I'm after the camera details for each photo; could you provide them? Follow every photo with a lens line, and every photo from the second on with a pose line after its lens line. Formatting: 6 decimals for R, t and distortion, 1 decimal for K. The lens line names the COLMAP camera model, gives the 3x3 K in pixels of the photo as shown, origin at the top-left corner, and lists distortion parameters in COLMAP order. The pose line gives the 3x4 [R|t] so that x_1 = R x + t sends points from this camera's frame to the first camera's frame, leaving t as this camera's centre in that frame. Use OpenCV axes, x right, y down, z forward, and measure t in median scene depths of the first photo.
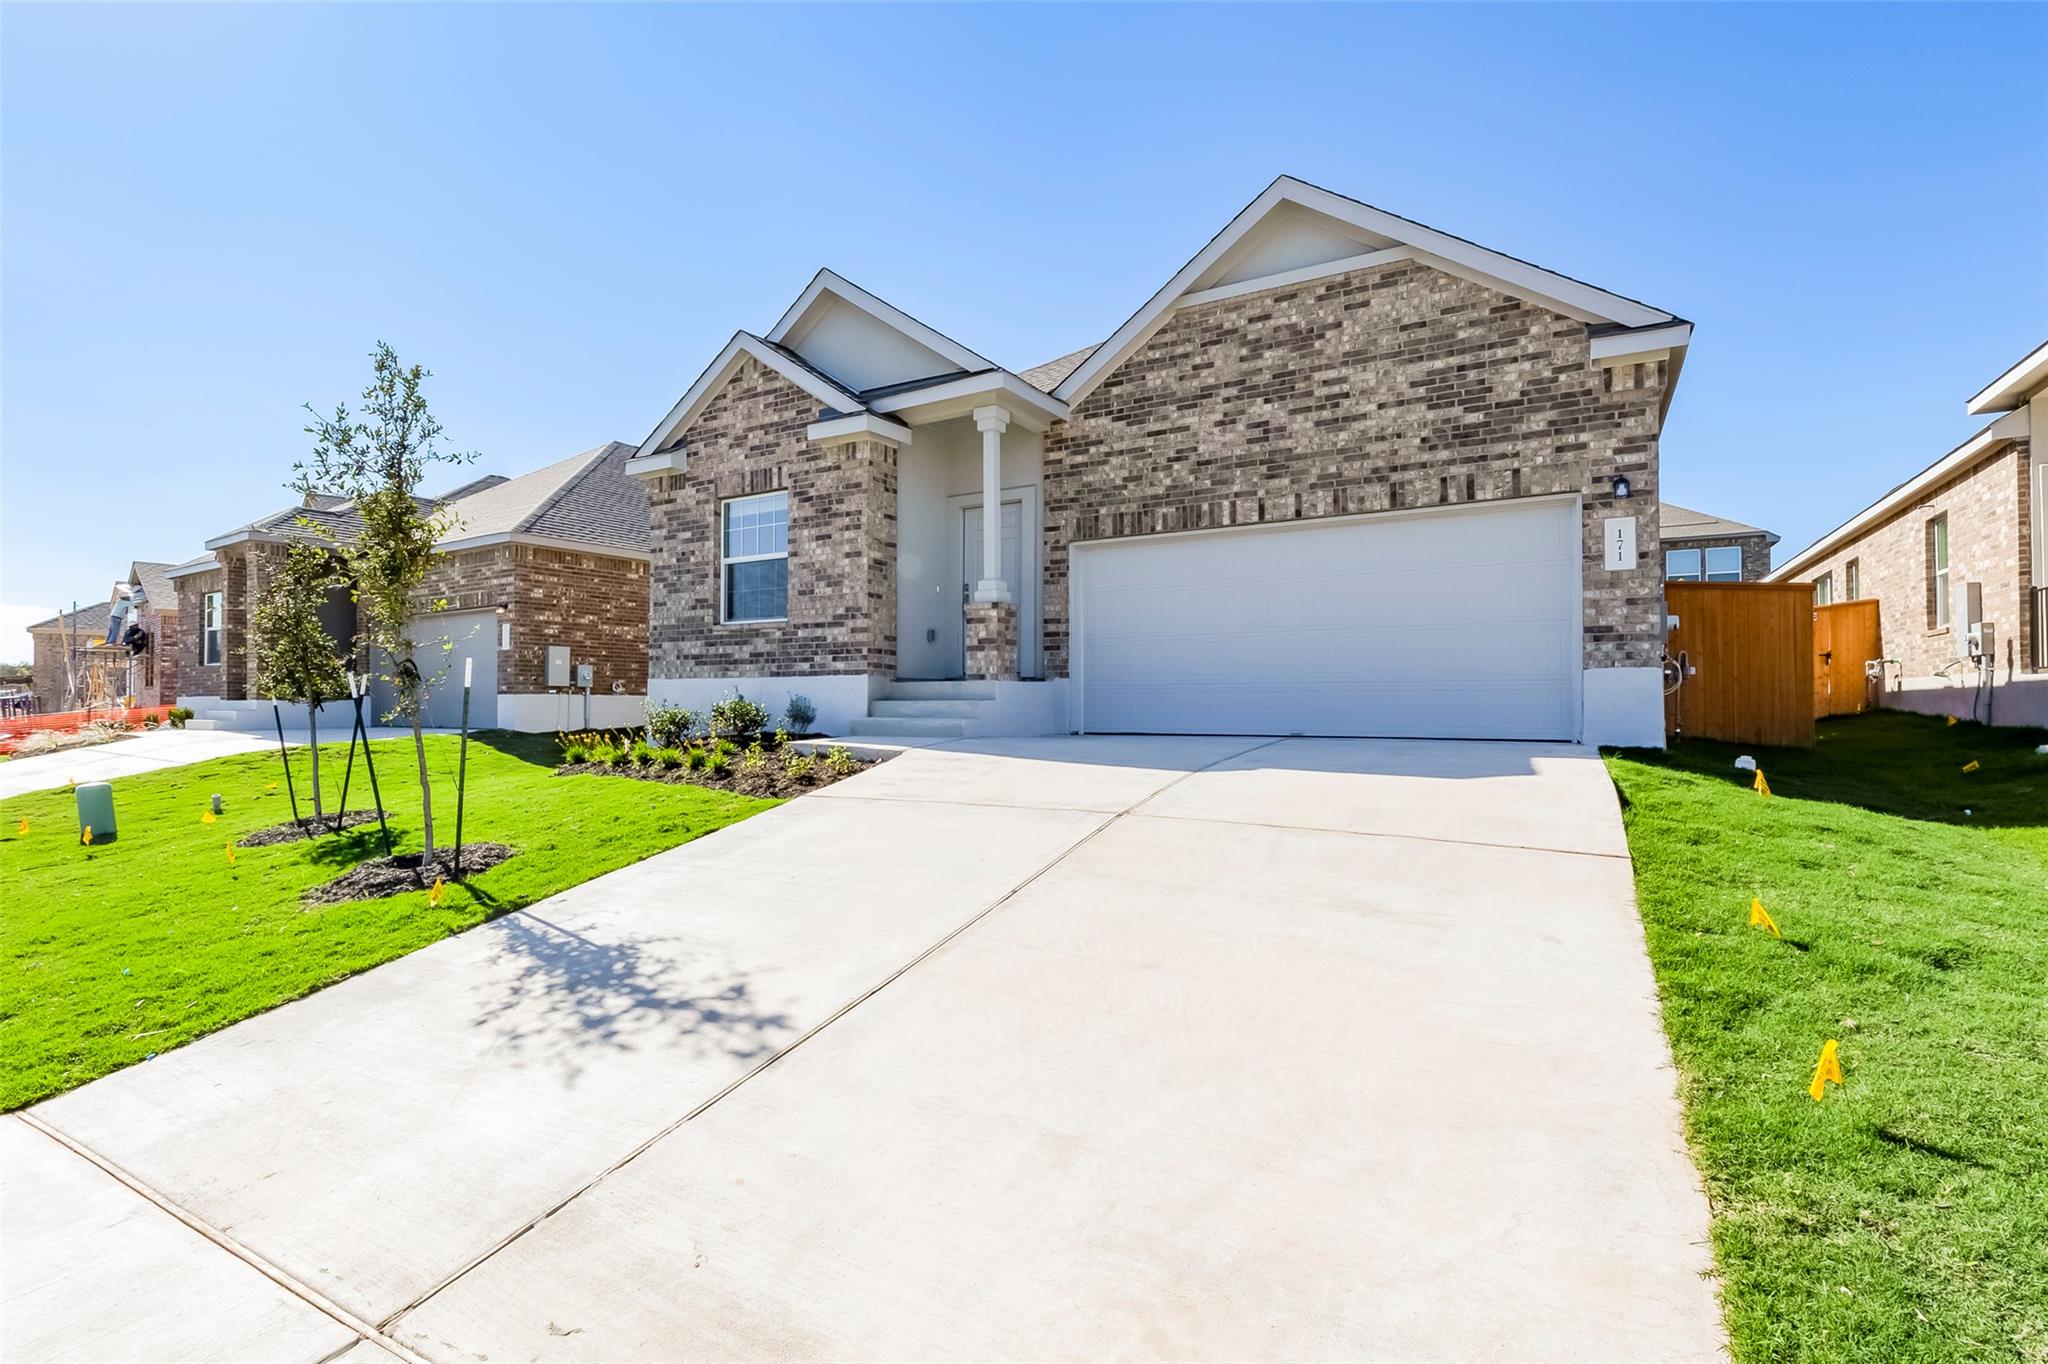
lens RADIAL K [[927.9, 0, 1029.3], [0, 927.9, 687.7], [0, 0, 1]] dist [0.003756, 0.000277]
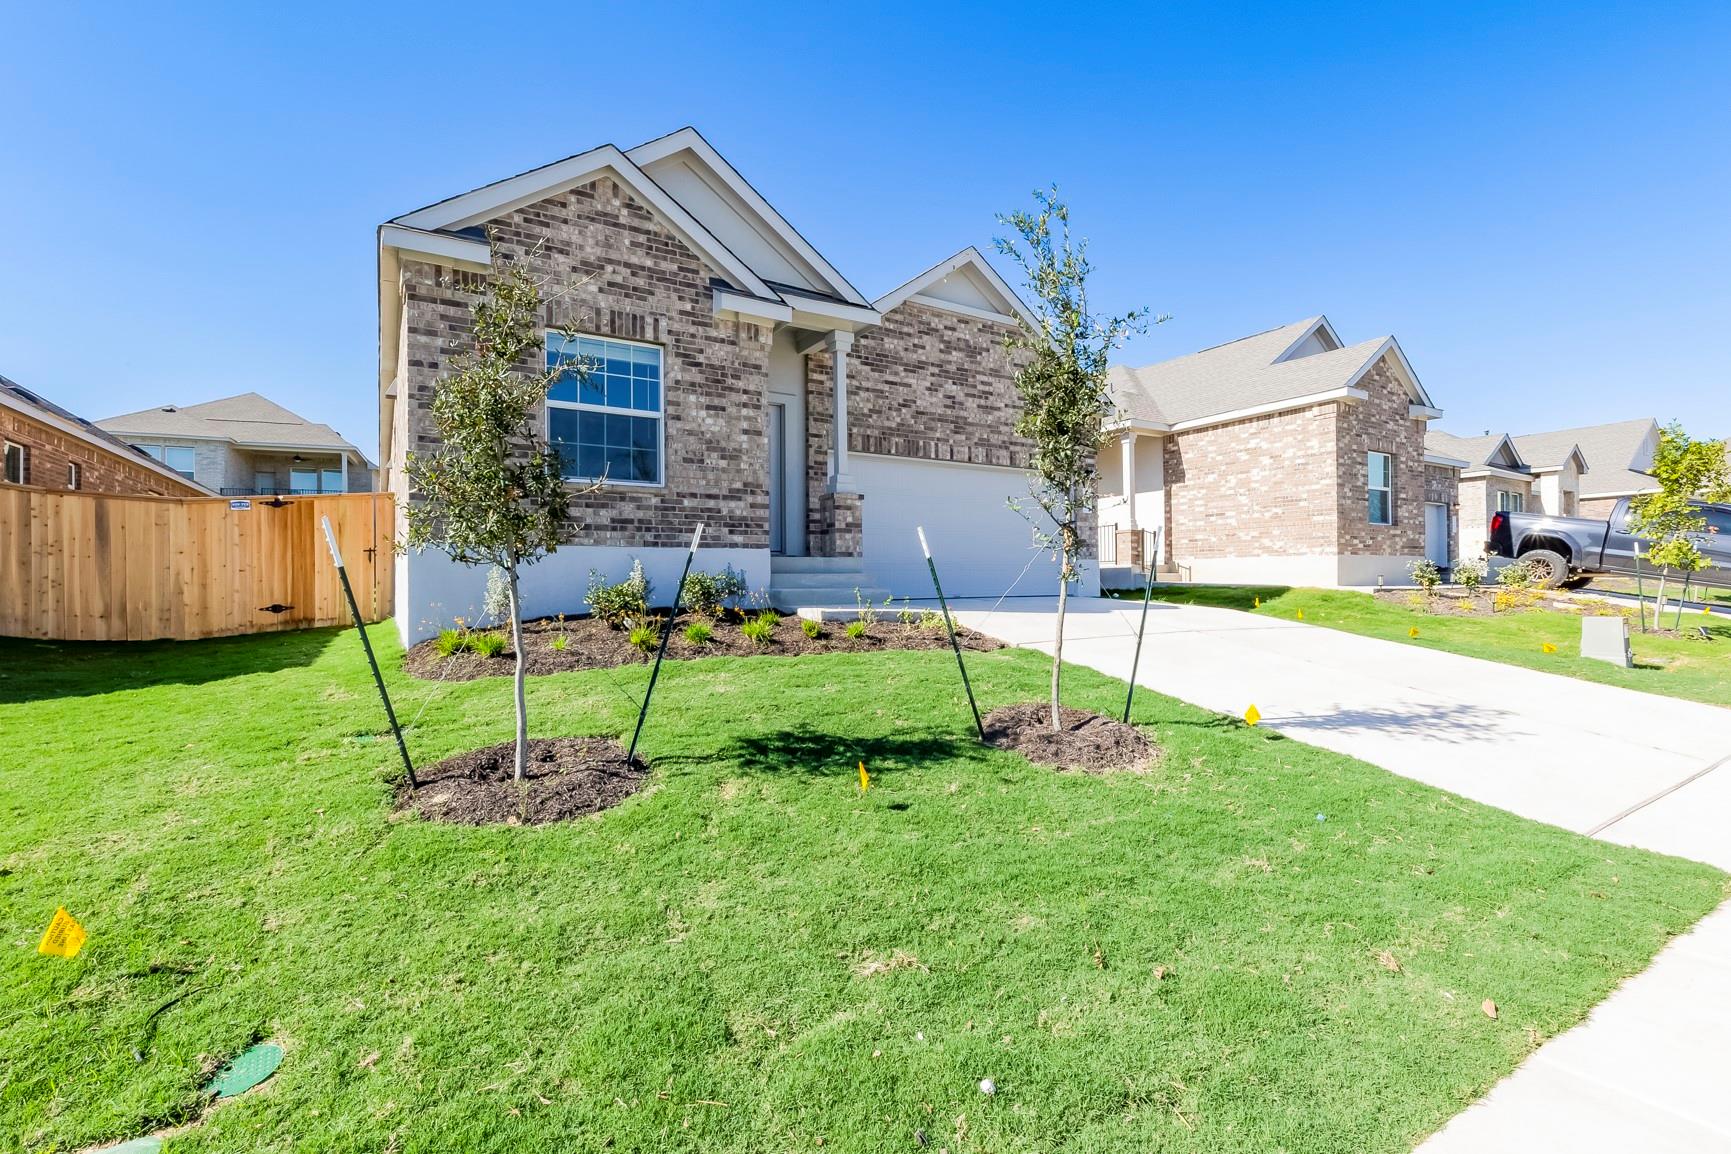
lens RADIAL K [[784.3, 0, 870.0], [0, 784.3, 581.8], [0, 0, 1]] dist [0.003756, 0.000277]
pose [[0.461696, 0.000059, 0.887038, -0.910693], [-0.004780, 0.999986, 0.002422, 0.020806], [-0.887025, -0.005358, 0.461690, 0.479243]]
